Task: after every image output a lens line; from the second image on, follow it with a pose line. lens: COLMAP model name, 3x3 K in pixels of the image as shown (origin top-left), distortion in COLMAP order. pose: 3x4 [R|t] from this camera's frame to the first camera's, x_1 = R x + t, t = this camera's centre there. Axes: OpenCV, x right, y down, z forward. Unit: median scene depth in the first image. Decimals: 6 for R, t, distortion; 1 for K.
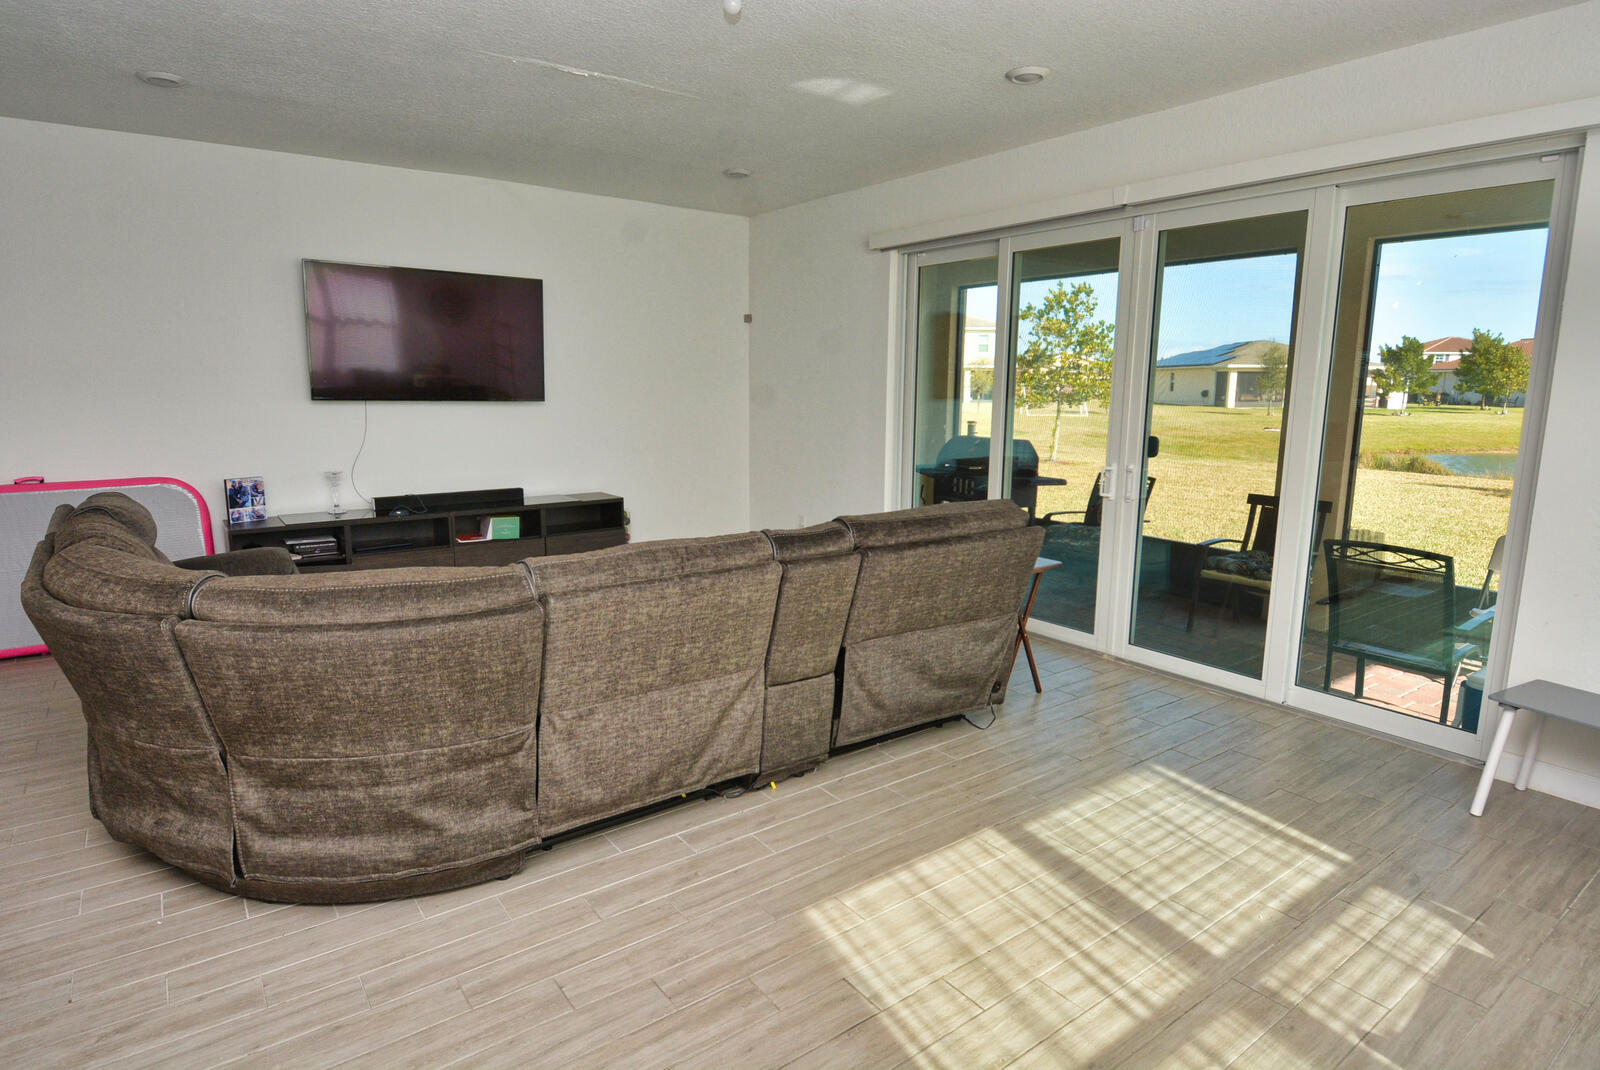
lens RADIAL K [[861.4, 0, 814.1], [0, 861.4, 541.7], [0, 0, 1]] dist [-0.002870, -0.002970]
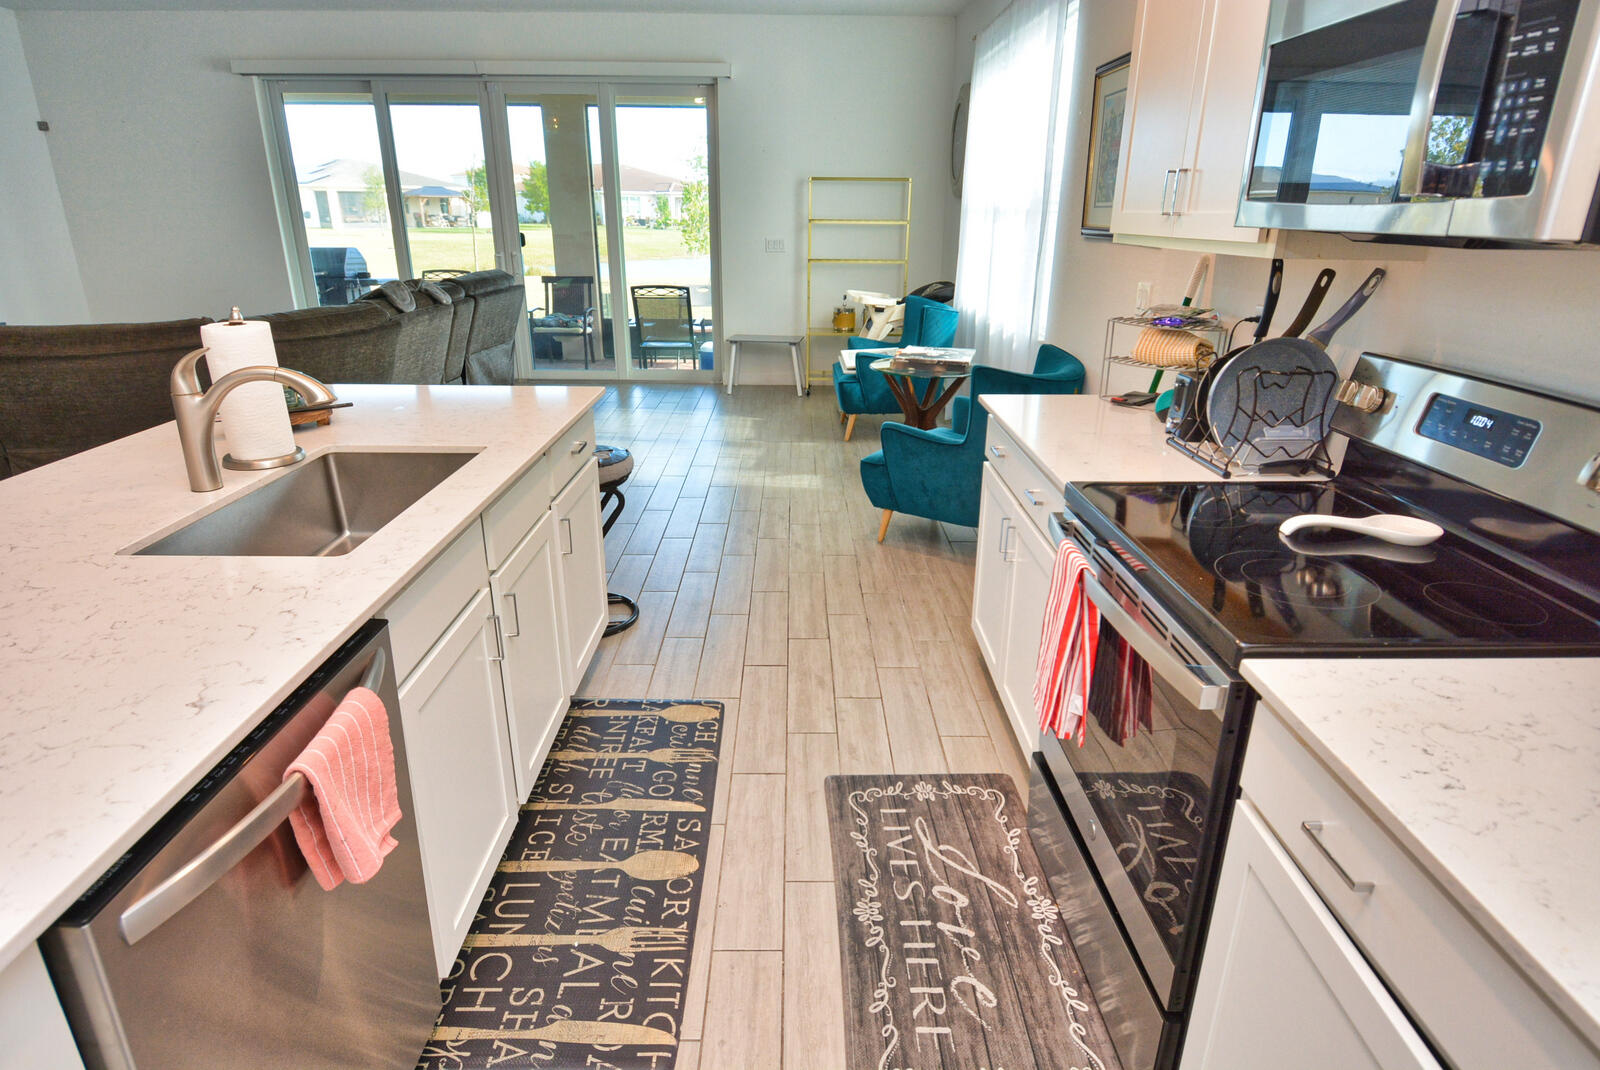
lens RADIAL K [[861.4, 0, 812.9], [0, 861.4, 524.5], [0, 0, 1]] dist [-0.002870, -0.002970]
pose [[0.572111, -0.281761, 0.770260, -0.513272], [0.144111, 0.959062, 0.243786, 0.062537], [-0.807416, -0.028469, 0.589295, -0.292661]]
